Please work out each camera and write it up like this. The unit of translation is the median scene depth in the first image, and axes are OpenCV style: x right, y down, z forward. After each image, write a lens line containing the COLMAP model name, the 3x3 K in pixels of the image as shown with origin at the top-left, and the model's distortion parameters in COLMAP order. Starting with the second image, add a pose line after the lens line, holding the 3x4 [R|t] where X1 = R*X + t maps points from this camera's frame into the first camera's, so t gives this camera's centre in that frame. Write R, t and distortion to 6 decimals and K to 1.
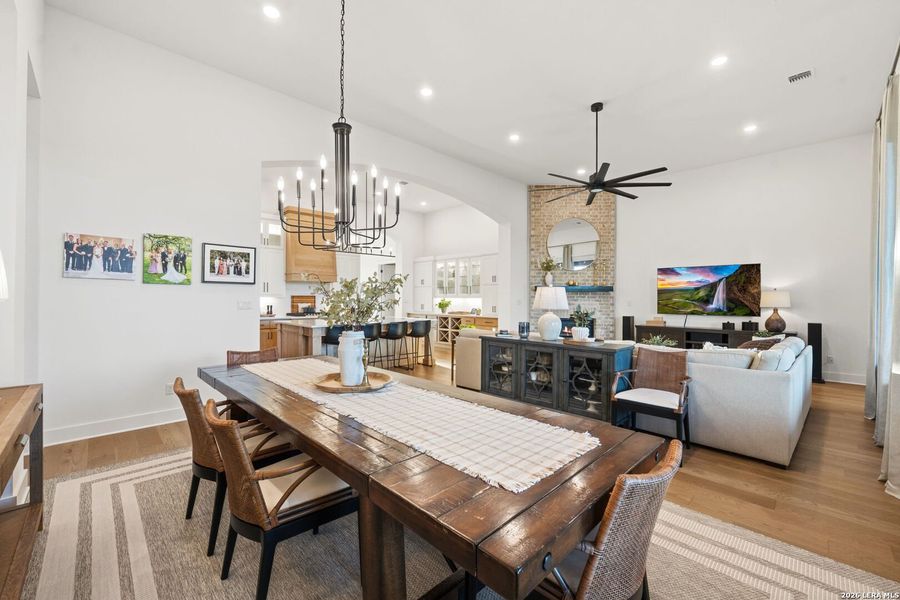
lens RADIAL K [[367.3, 0, 447.8], [0, 367.3, 297.7], [0, 0, 1]] dist [0.000749, 0.000339]
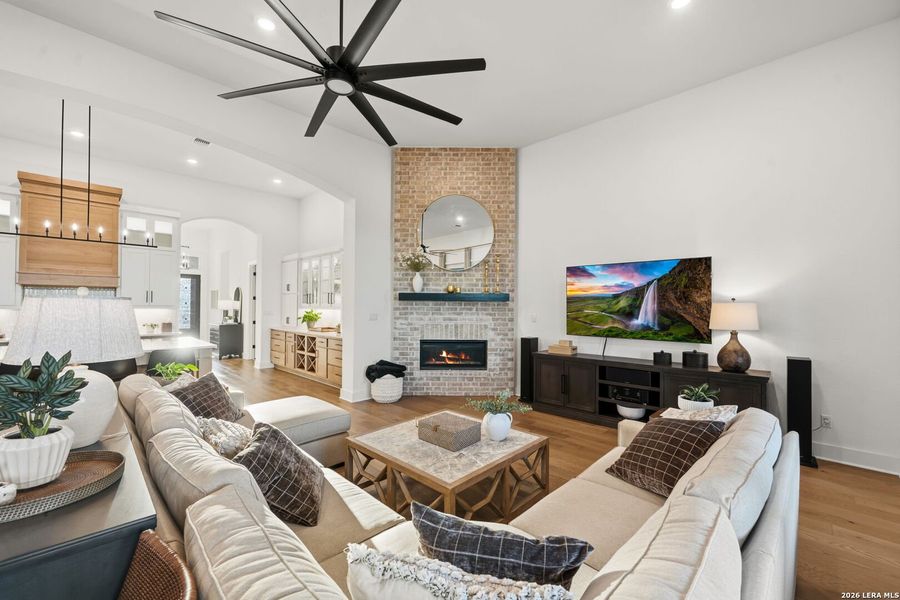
lens RADIAL K [[364.3, 0, 445.8], [0, 364.3, 302.0], [0, 0, 1]] dist [-0.000728, -0.000075]
pose [[0.999755, 0.000831, 0.022135, 0.380603], [-0.000666, 0.999972, -0.007481, -0.011875], [-0.022140, 0.007464, 0.999727, 0.389262]]
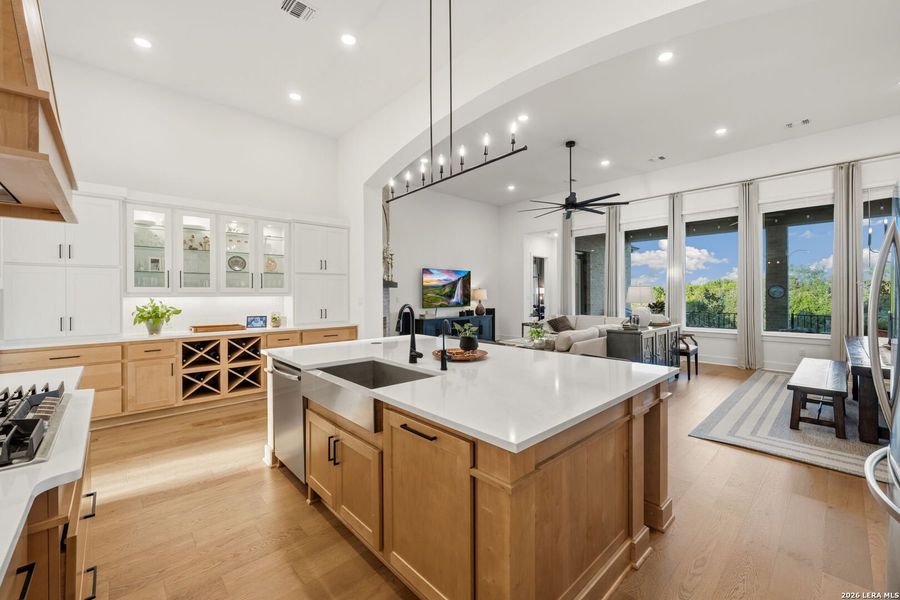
lens RADIAL K [[365.7, 0, 450.8], [0, 365.7, 295.1], [0, 0, 1]] dist [-0.001839, -0.000223]
pose [[0.015295, -0.008058, 0.999851, -0.630197], [0.001644, 0.999966, 0.008034, -0.006257], [-0.999882, 0.001521, 0.015308, 1.012176]]
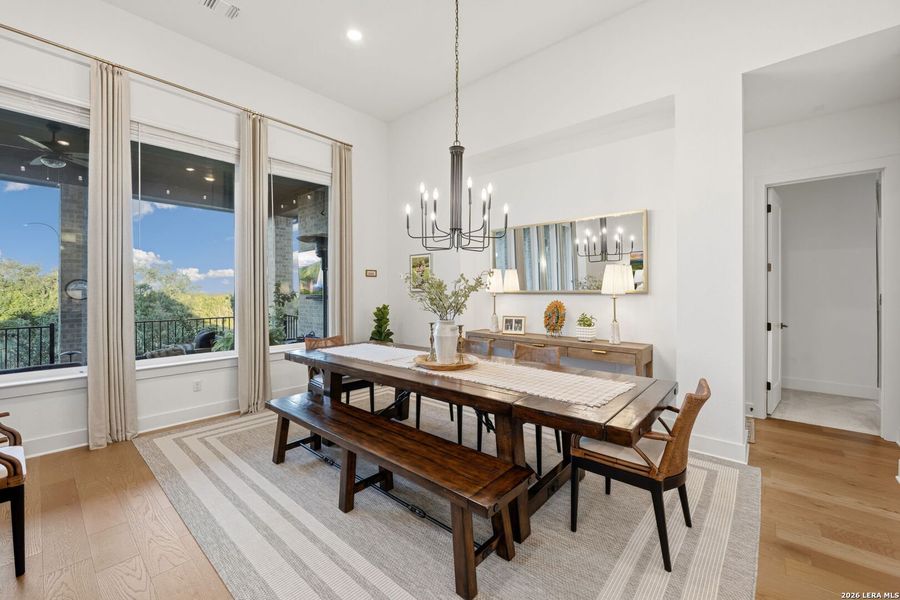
lens RADIAL K [[364.2, 0, 450.8], [0, 364.2, 298.7], [0, 0, 1]] dist [0.005672, -0.000370]
pose [[-0.996857, 0.000390, -0.079218, -0.065538], [-0.000972, 0.999852, 0.017162, -0.000812], [0.079213, 0.017185, -0.996710, 0.757190]]
